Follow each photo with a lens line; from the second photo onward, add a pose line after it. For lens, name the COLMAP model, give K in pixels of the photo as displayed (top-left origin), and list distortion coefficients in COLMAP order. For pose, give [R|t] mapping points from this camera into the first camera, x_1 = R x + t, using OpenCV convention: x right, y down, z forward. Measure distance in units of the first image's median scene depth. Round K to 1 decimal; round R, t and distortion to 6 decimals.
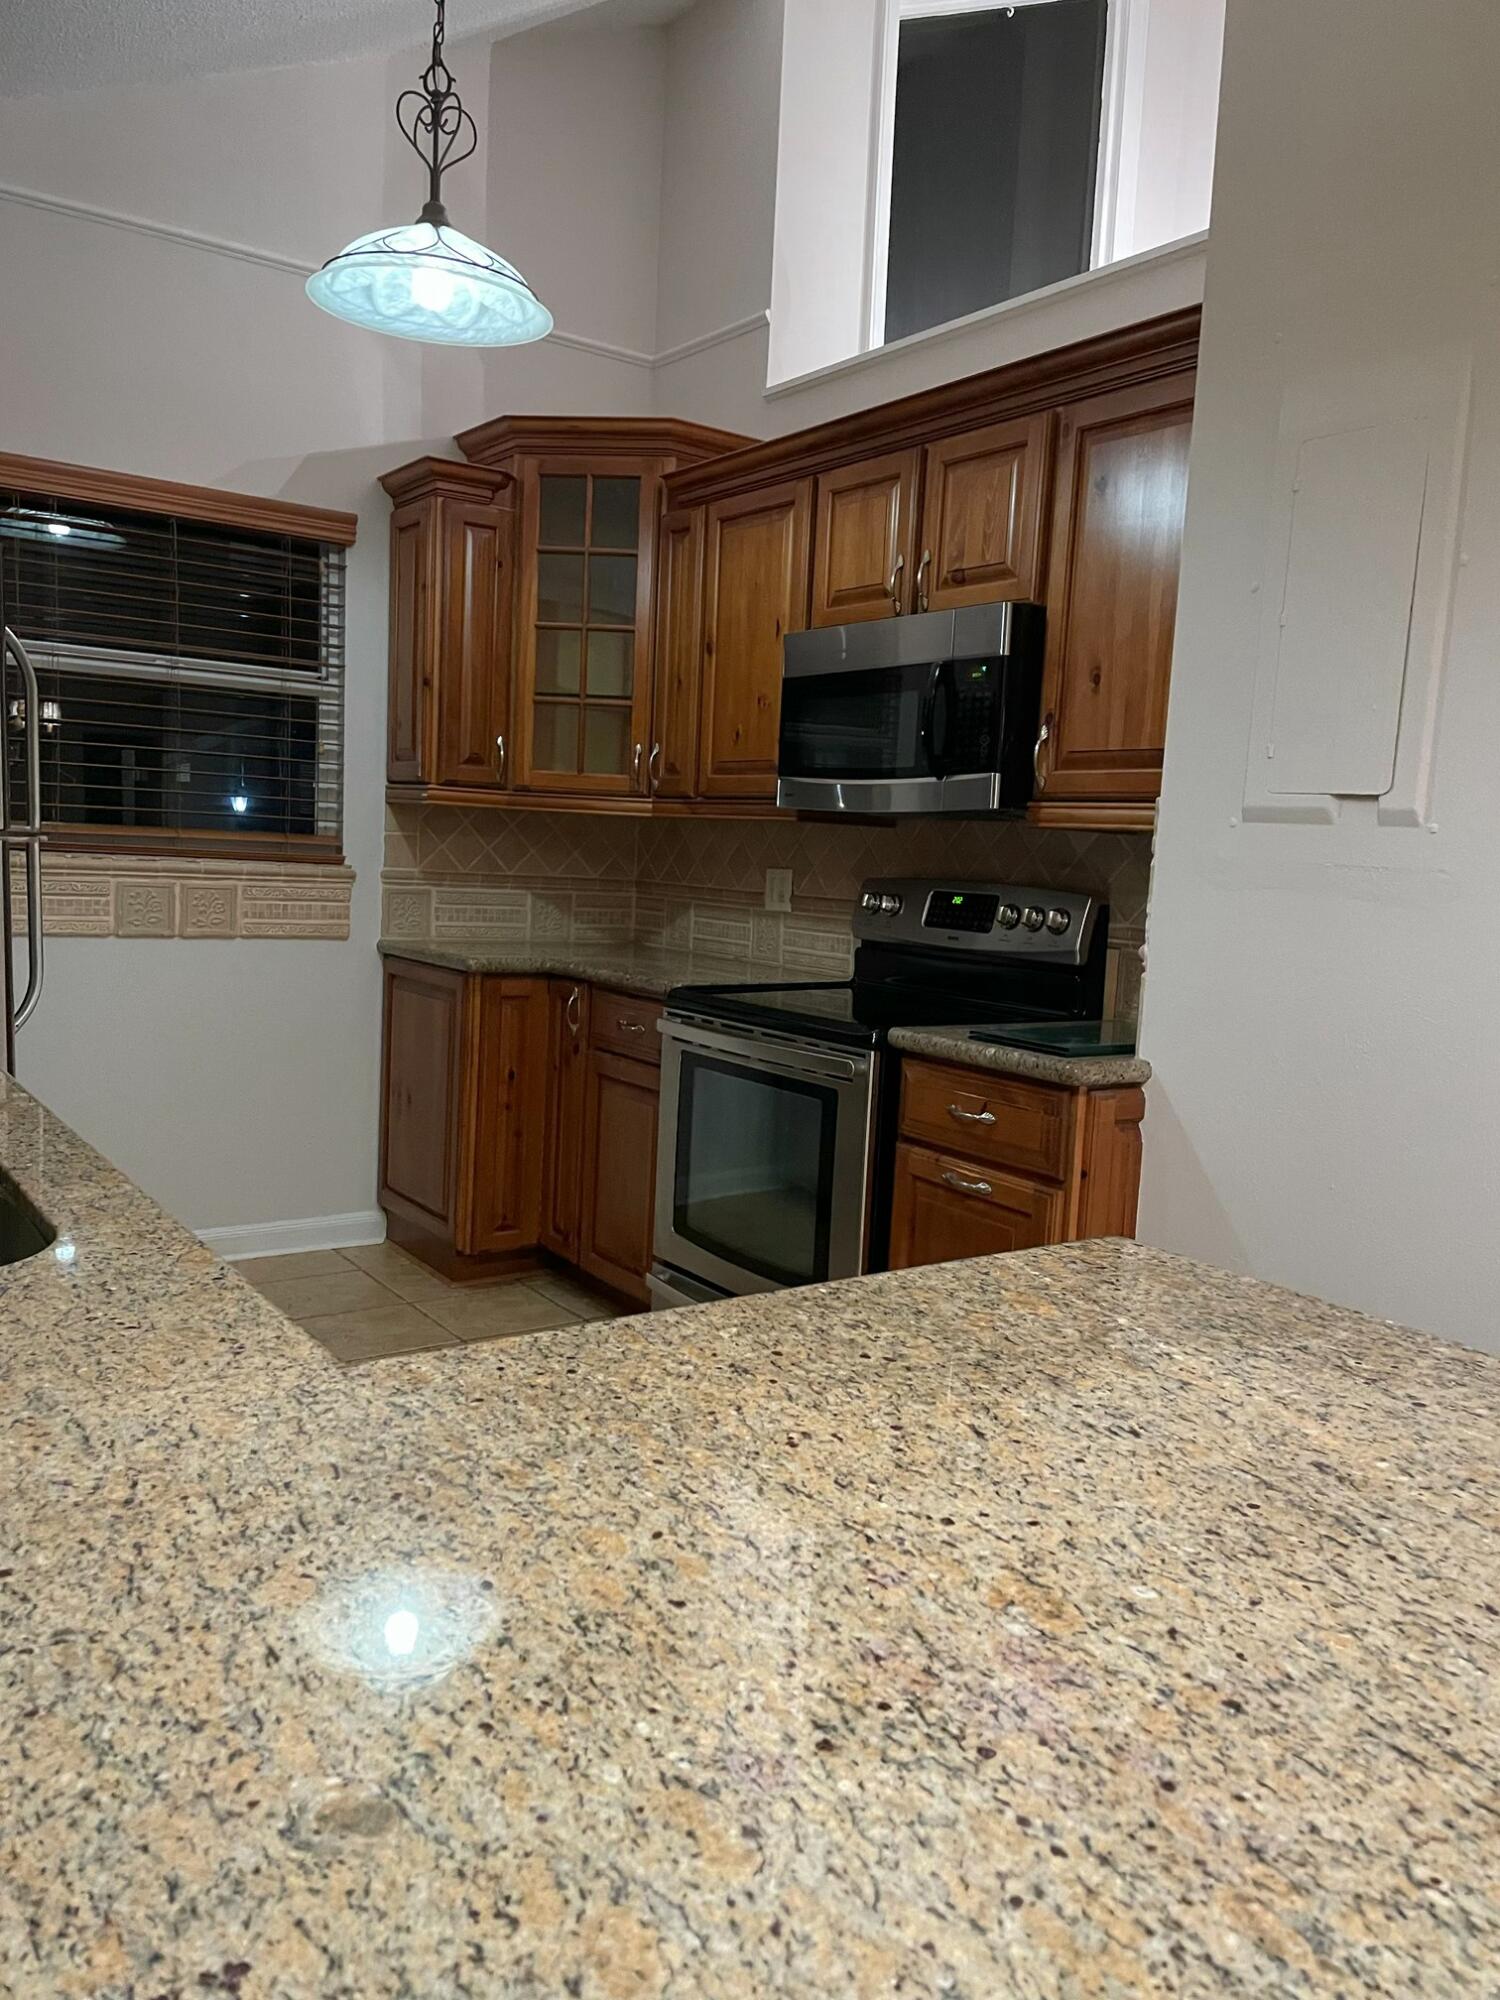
lens RADIAL K [[1500.4, 0, 774.8], [0, 1500.4, 1011.9], [0, 0, 1]] dist [0.099210, -0.128164]
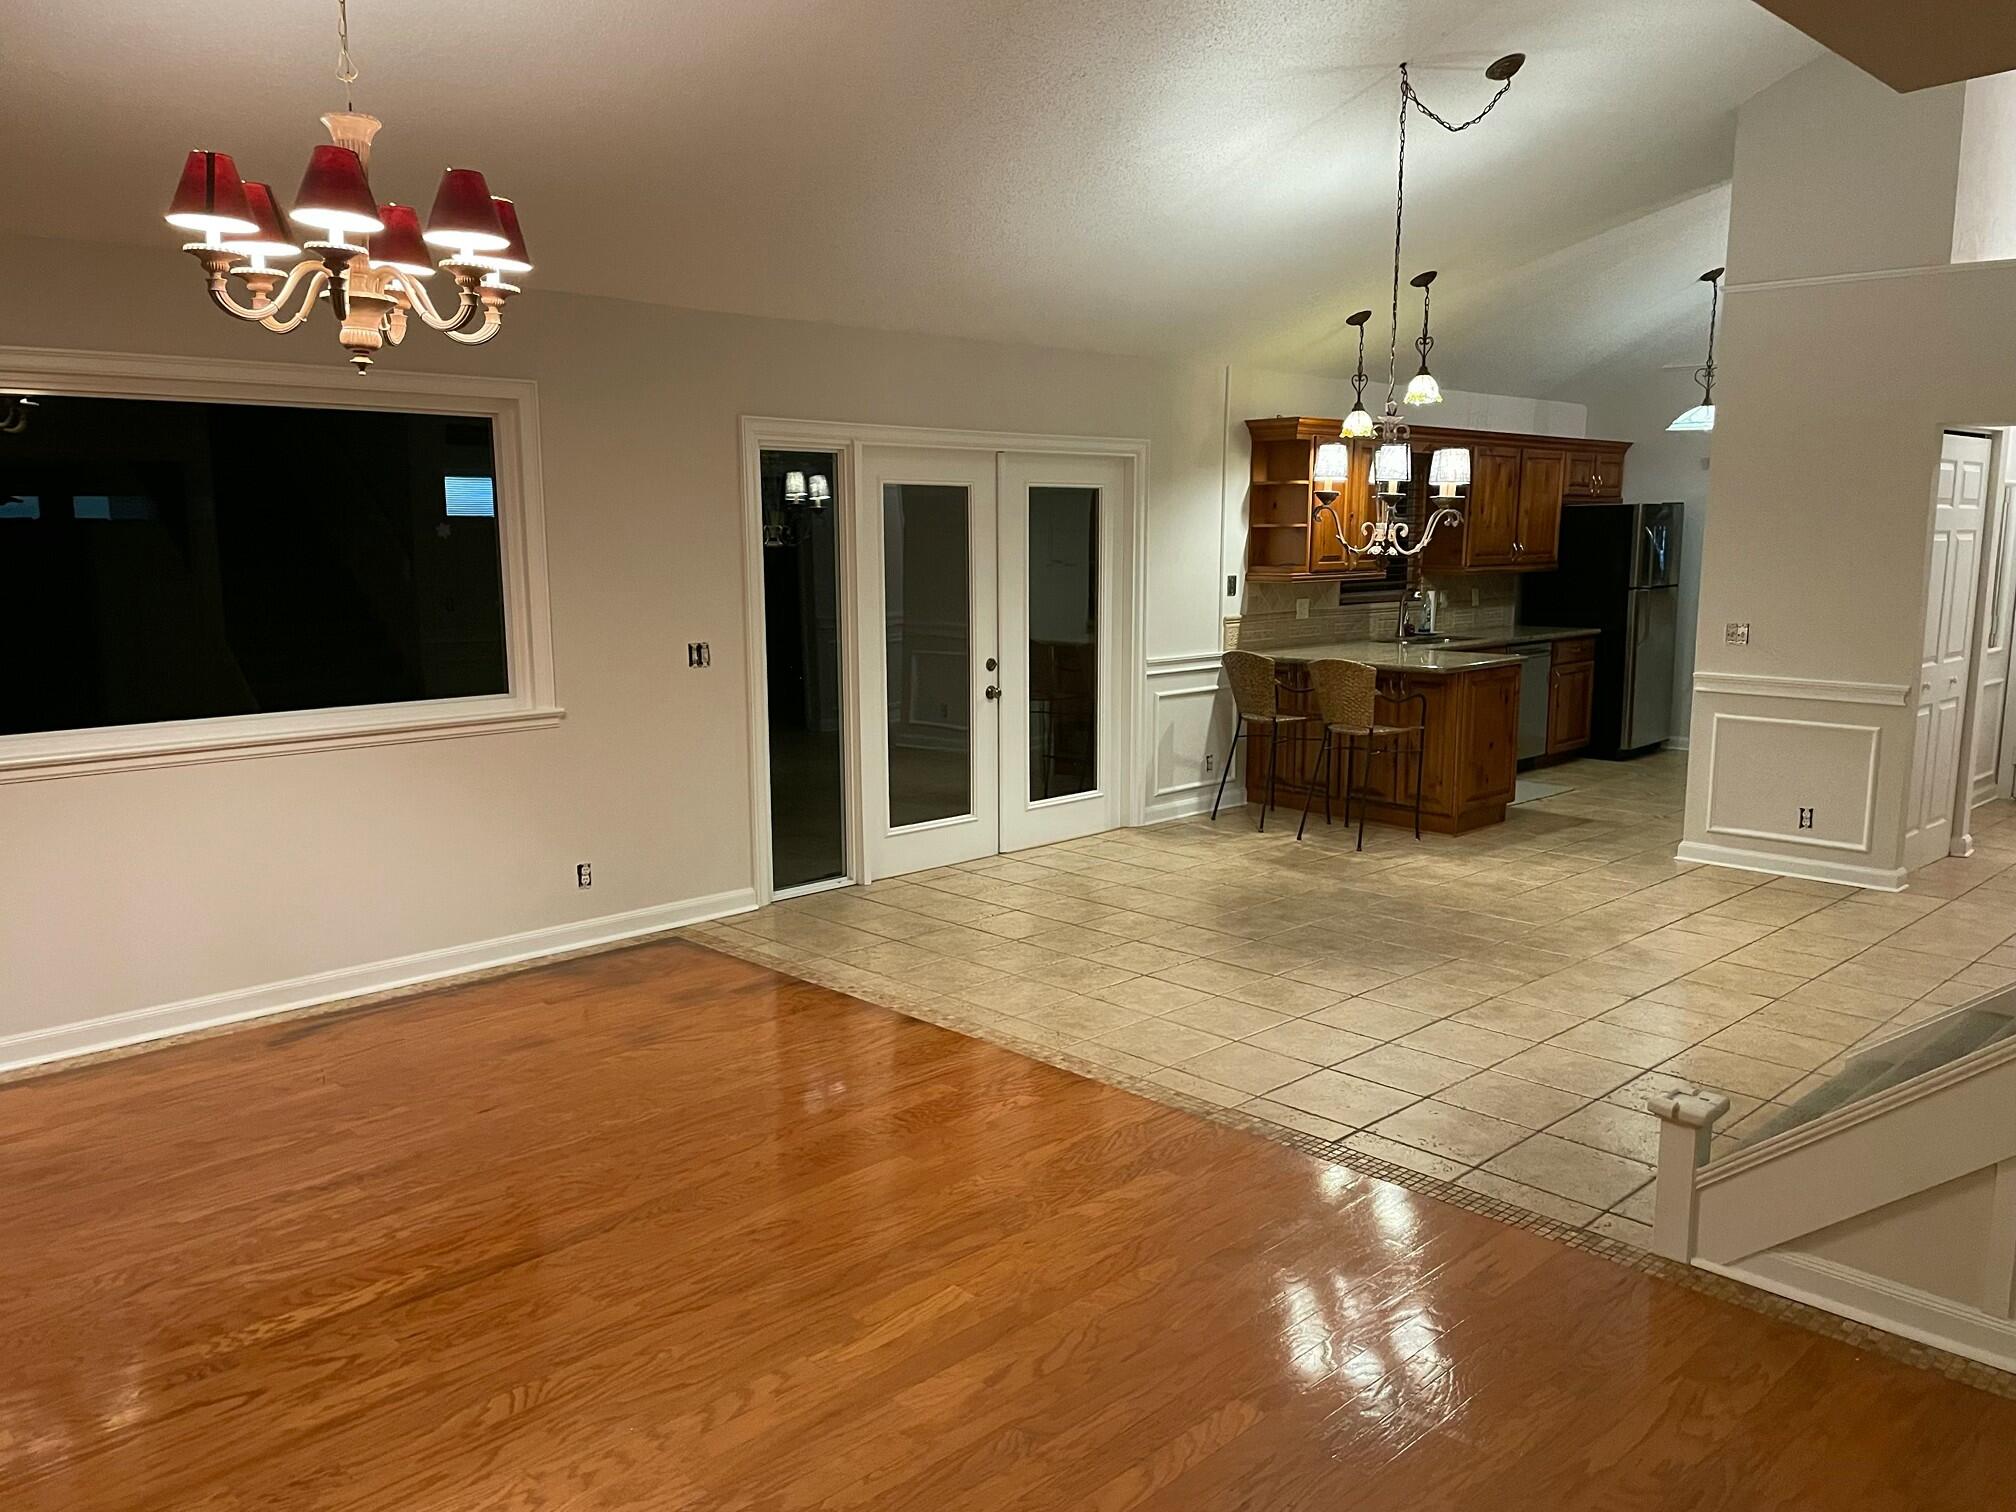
lens RADIAL K [[1512.4, 0, 1021.0], [0, 1512.4, 765.6], [0, 0, 1]] dist [0.099210, -0.128164]
pose [[0.150968, 0.106934, -0.982738, 1.996098], [-0.109237, 0.989848, 0.090927, 0.084387], [0.982485, 0.093625, 0.161116, -0.640723]]
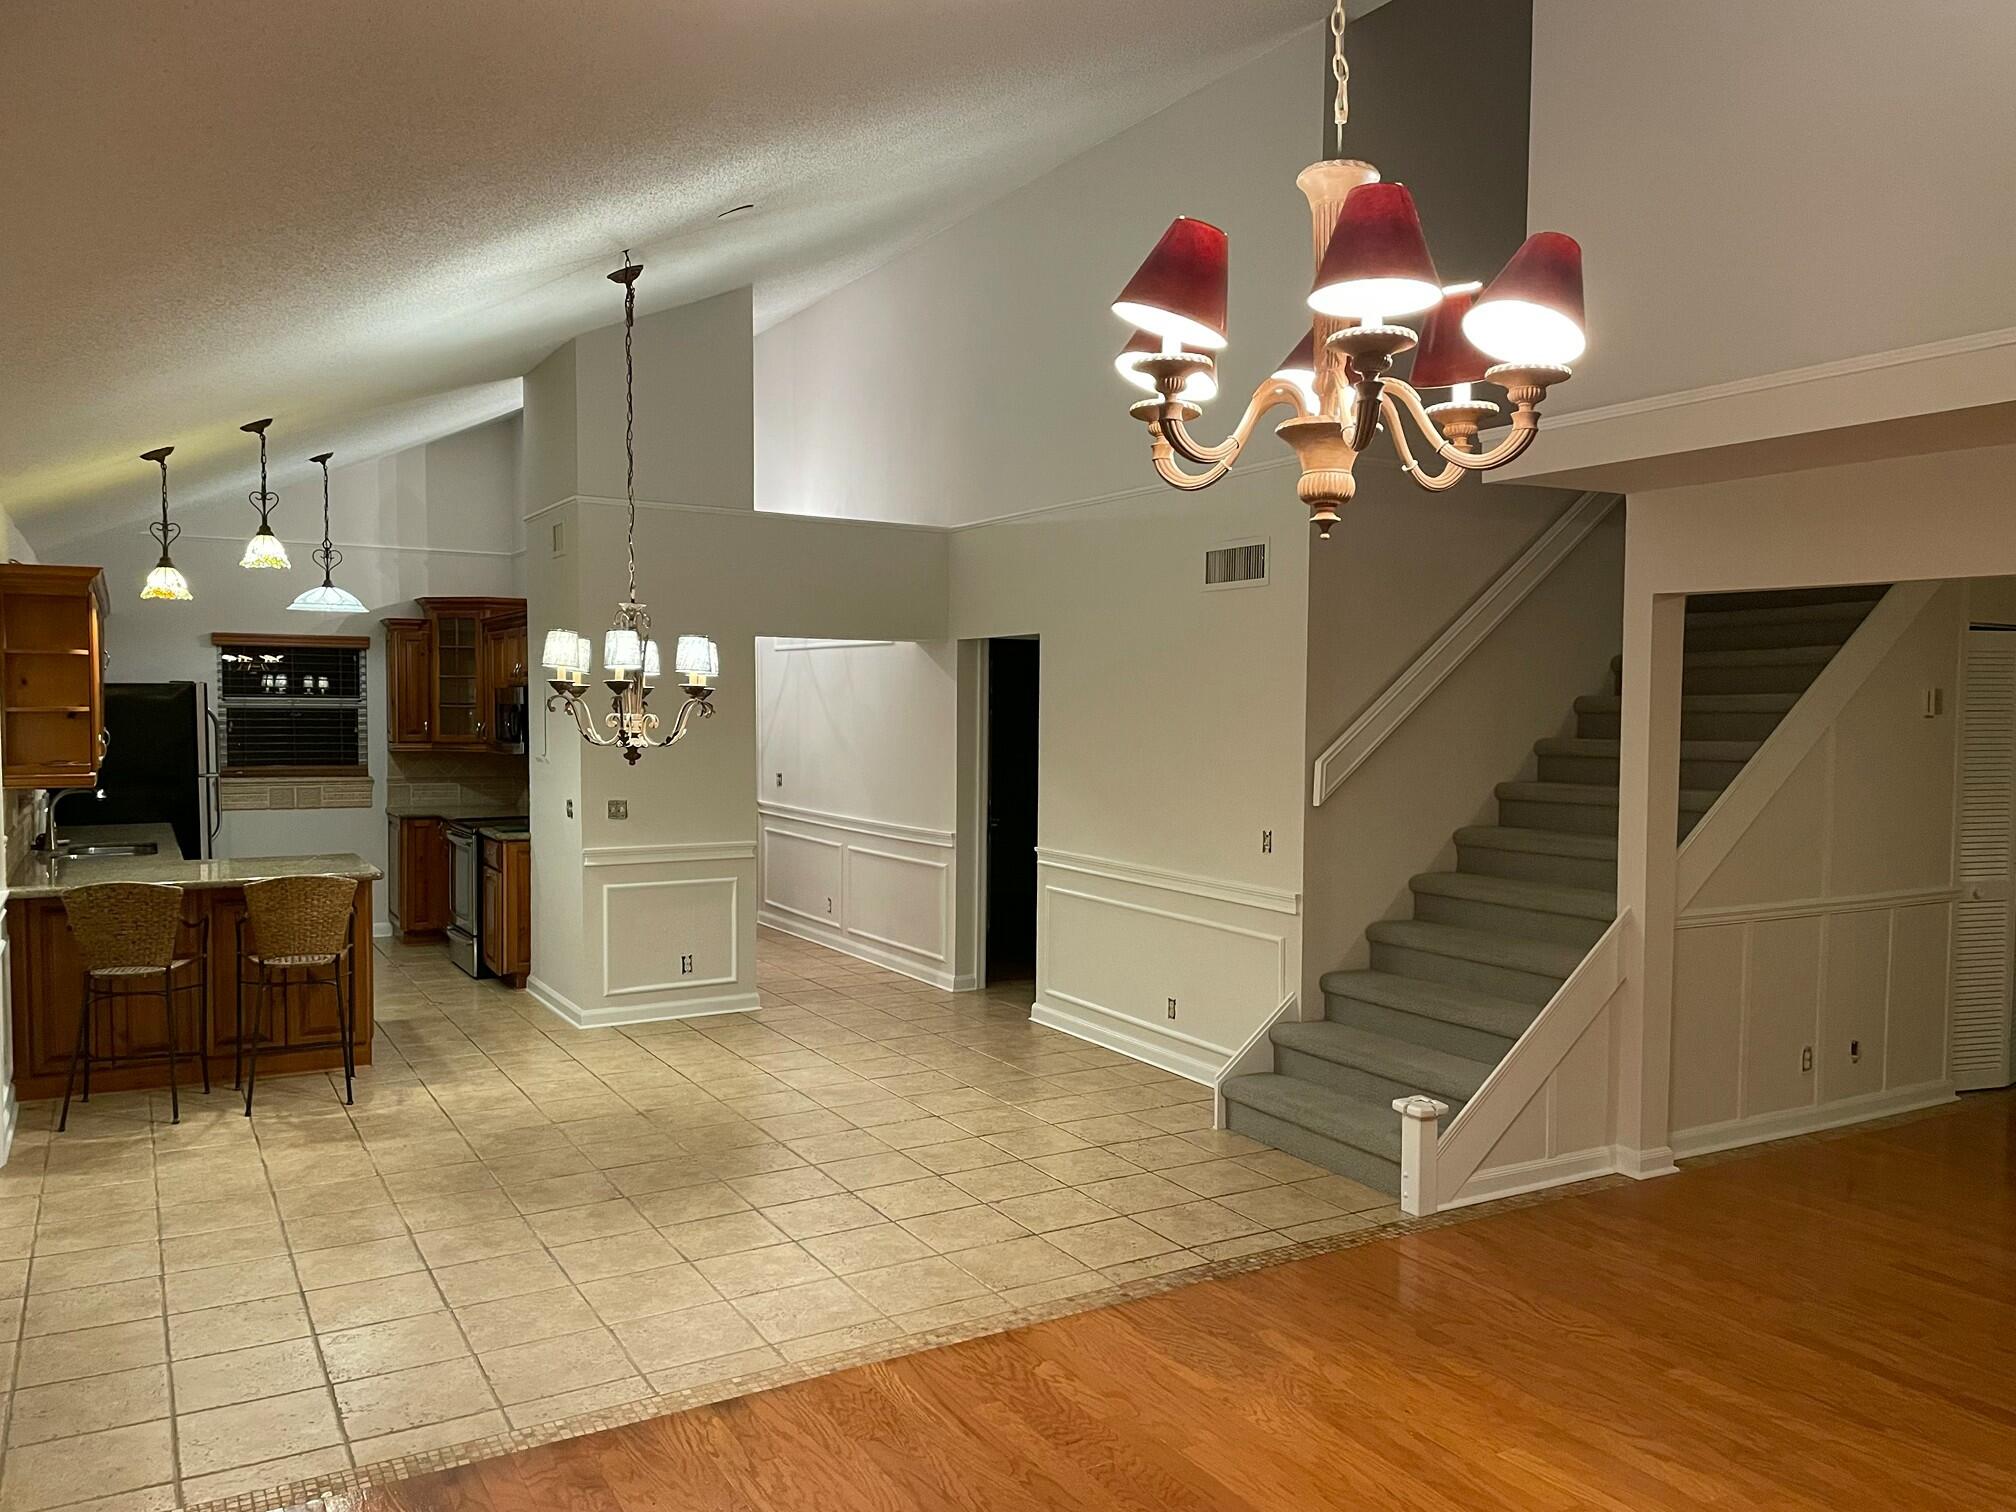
lens RADIAL K [[1512.4, 0, 1021.0], [0, 1512.4, 765.6], [0, 0, 1]] dist [0.099210, -0.128164]
pose [[0.994502, -0.037421, -0.097807, 1.059956], [0.029942, 0.996593, -0.076847, 0.112242], [0.100350, 0.073496, 0.992234, -1.418755]]
